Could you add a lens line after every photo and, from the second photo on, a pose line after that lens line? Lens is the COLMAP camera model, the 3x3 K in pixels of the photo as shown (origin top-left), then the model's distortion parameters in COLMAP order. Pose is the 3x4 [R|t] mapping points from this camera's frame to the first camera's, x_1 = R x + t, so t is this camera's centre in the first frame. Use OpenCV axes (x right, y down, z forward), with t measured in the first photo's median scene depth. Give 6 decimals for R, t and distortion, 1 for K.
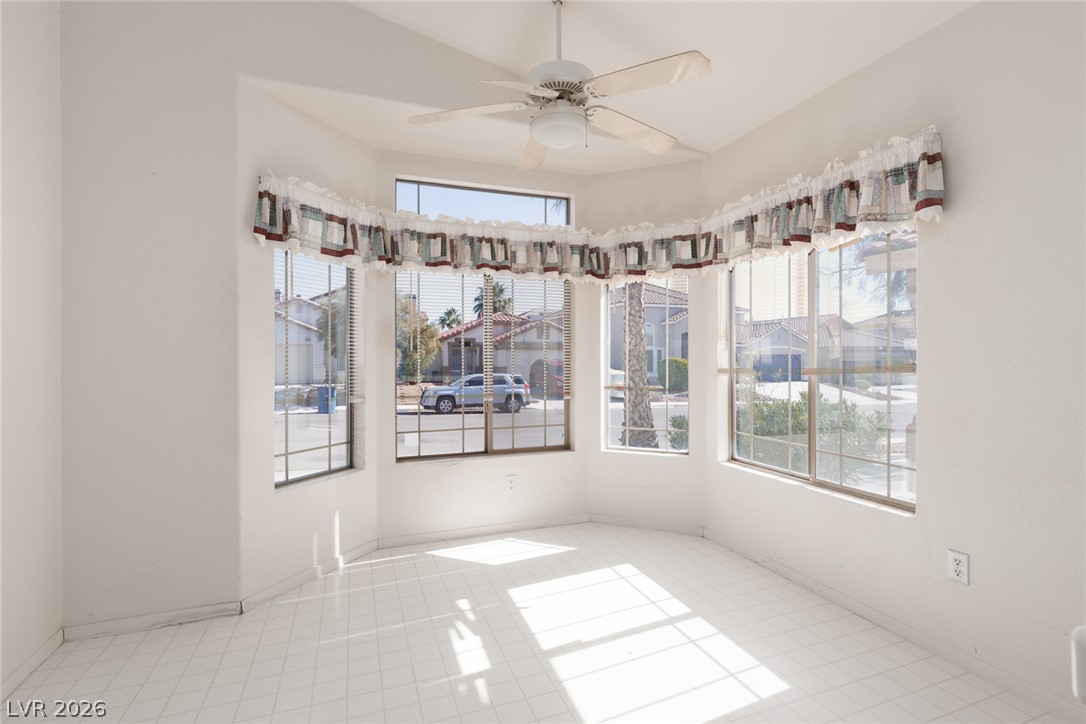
lens RADIAL K [[507.9, 0, 544.7], [0, 507.9, 359.9], [0, 0, 1]] dist [-0.028201, 0.000220]
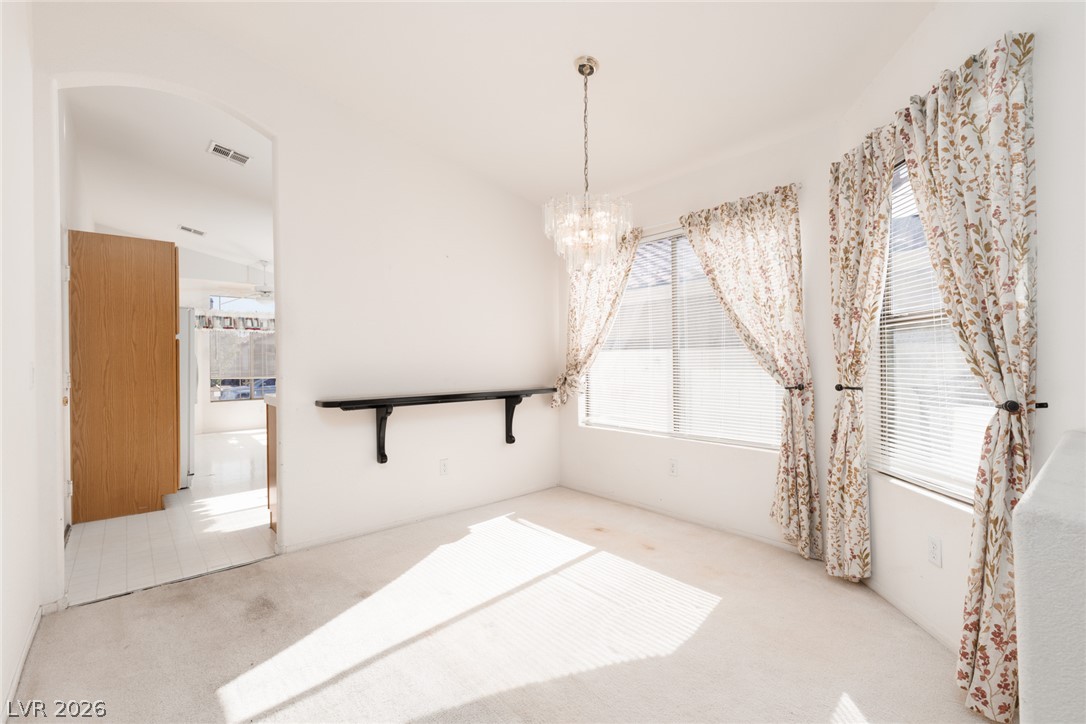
lens RADIAL K [[483.3, 0, 537.3], [0, 483.3, 360.0], [0, 0, 1]] dist [0.003849, -0.000511]
pose [[0.966377, 0.000038, 0.257131, 0.715489], [0.001446, 0.999983, -0.005583, 0.000185], [-0.257127, 0.005767, 0.966361, -1.915879]]
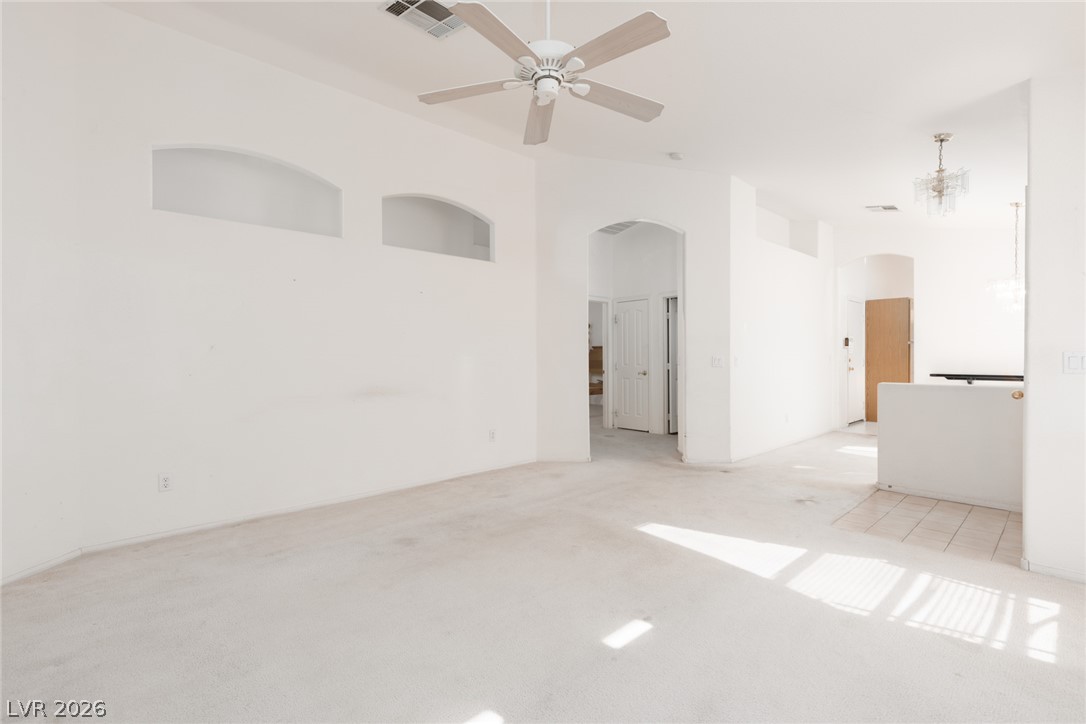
lens RADIAL K [[483.3, 0, 552.1], [0, 483.3, 365.6], [0, 0, 1]] dist [0.003849, -0.000511]
pose [[0.307403, 0.030289, -0.951097, 2.034972], [-0.001983, 0.999512, 0.031190, -0.020128], [0.951577, -0.007702, 0.307313, -3.082428]]
